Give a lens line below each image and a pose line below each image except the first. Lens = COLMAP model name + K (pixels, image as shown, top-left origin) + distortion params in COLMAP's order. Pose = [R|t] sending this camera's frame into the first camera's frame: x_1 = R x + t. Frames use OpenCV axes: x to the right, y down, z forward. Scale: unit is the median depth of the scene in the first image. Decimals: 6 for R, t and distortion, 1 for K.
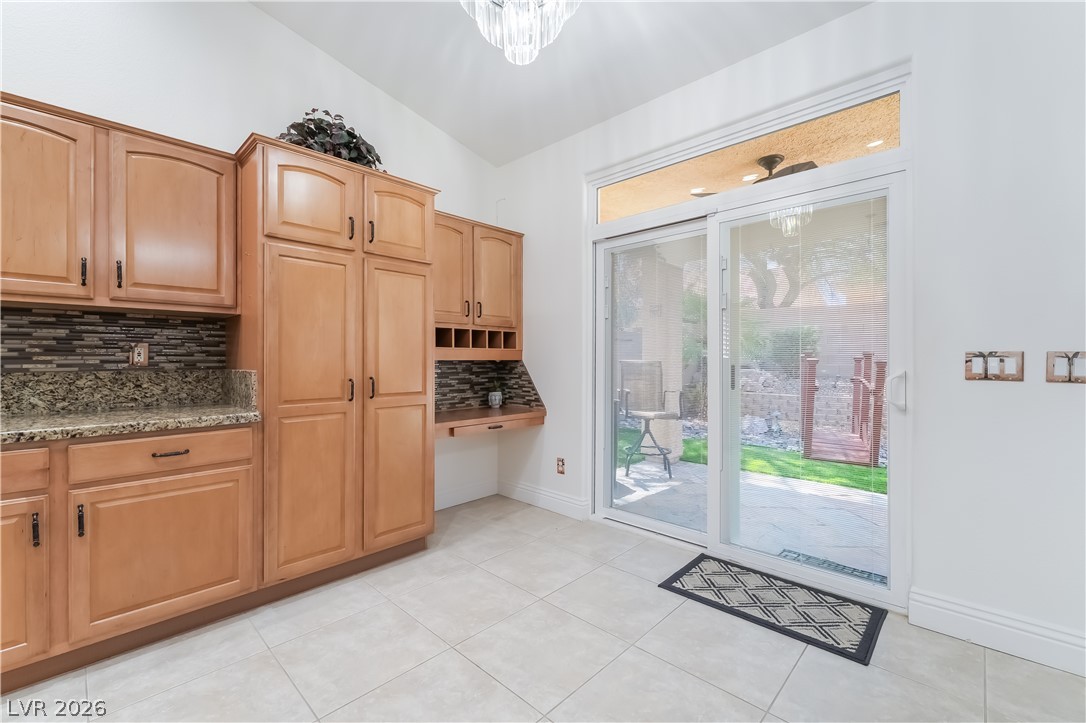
lens RADIAL K [[456.1, 0, 545.7], [0, 456.1, 359.7], [0, 0, 1]] dist [-0.001148, -0.000329]
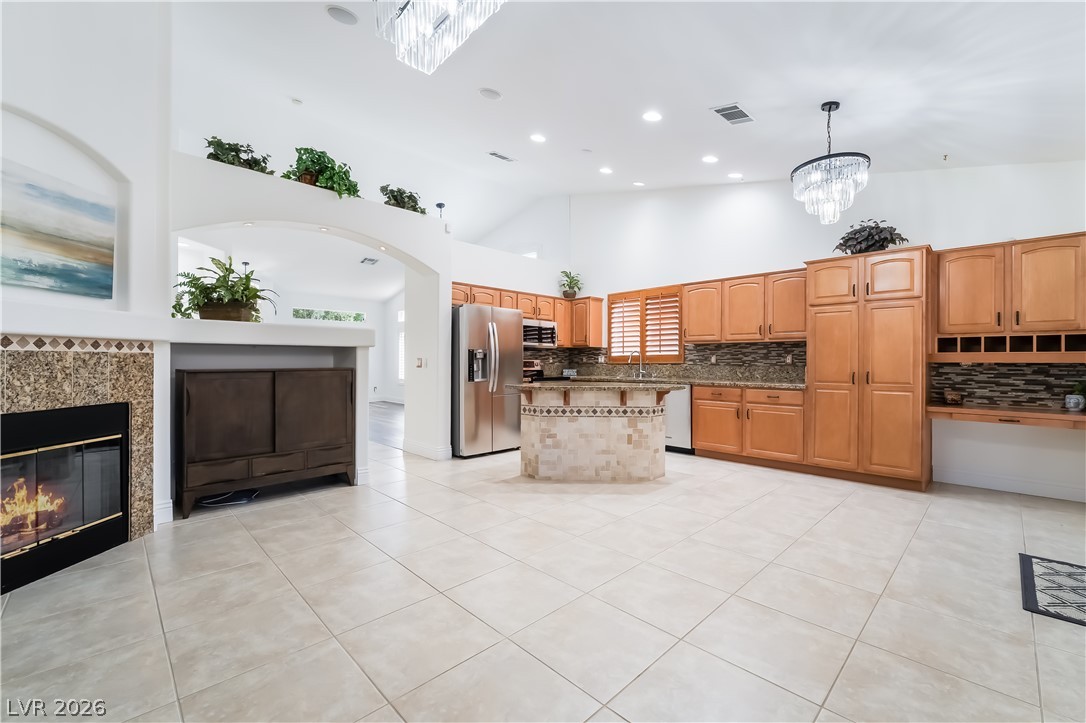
lens RADIAL K [[443.9, 0, 540.9], [0, 443.9, 362.3], [0, 0, 1]] dist [-0.001211, -0.000381]
pose [[-0.040716, 0.004239, -0.999162, 1.495318], [-0.003861, 0.999983, 0.004400, -0.001032], [0.999163, 0.004037, -0.040699, -0.202927]]
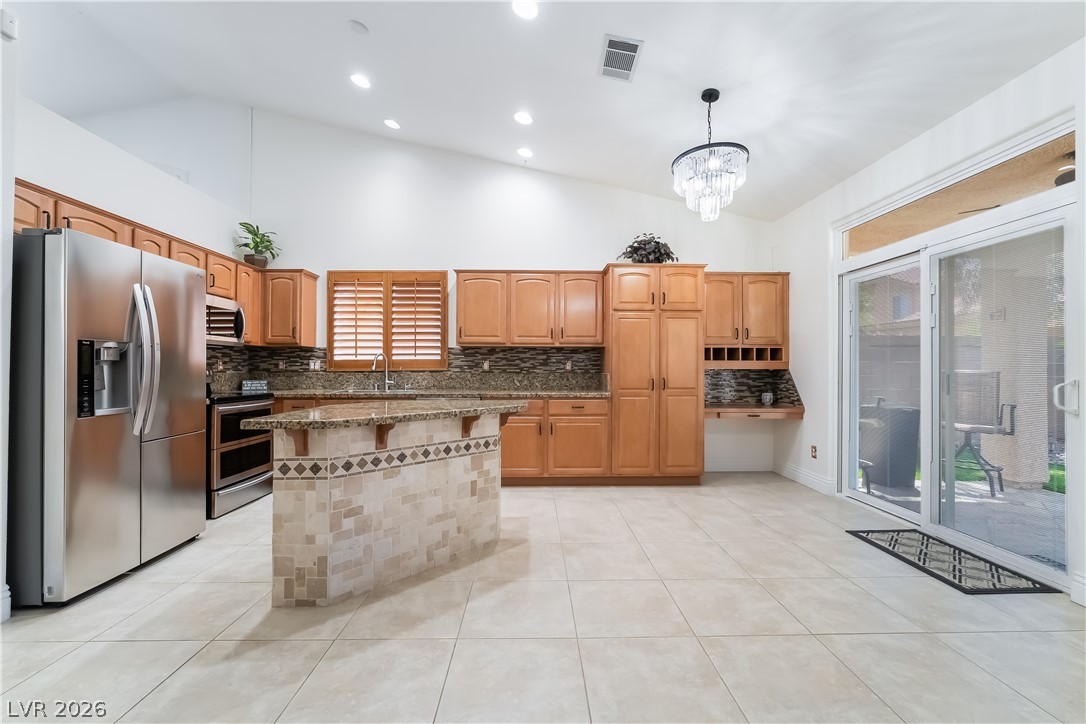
lens RADIAL K [[443.9, 0, 540.9], [0, 443.9, 362.8], [0, 0, 1]] dist [-0.001211, -0.000381]
pose [[0.704756, -0.005578, -0.709428, 0.574099], [-0.004018, 0.999922, -0.011853, 0.000149], [0.709438, 0.011204, 0.704679, -0.647634]]
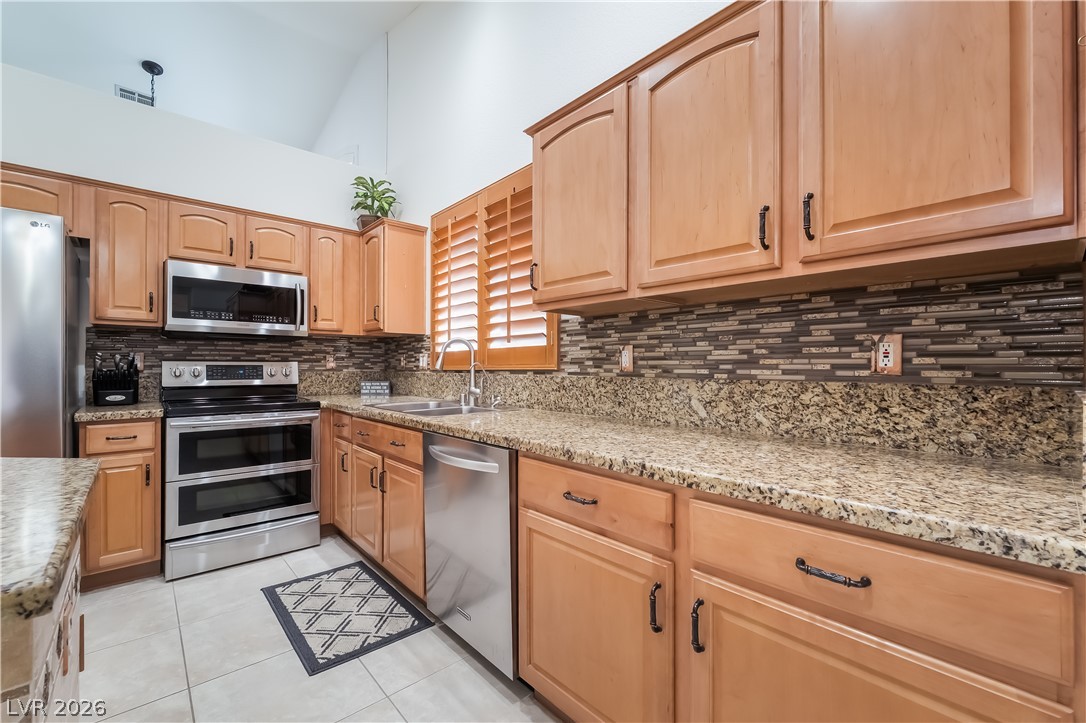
lens RADIAL K [[456.0, 0, 539.6], [0, 456.0, 363.6], [0, 0, 1]] dist [-0.000068, -0.000318]
pose [[-0.082017, -0.001390, -0.996630, -0.288975], [-0.001266, 0.999998, -0.001291, 0.000922], [0.996630, 0.001156, -0.082019, 0.618903]]
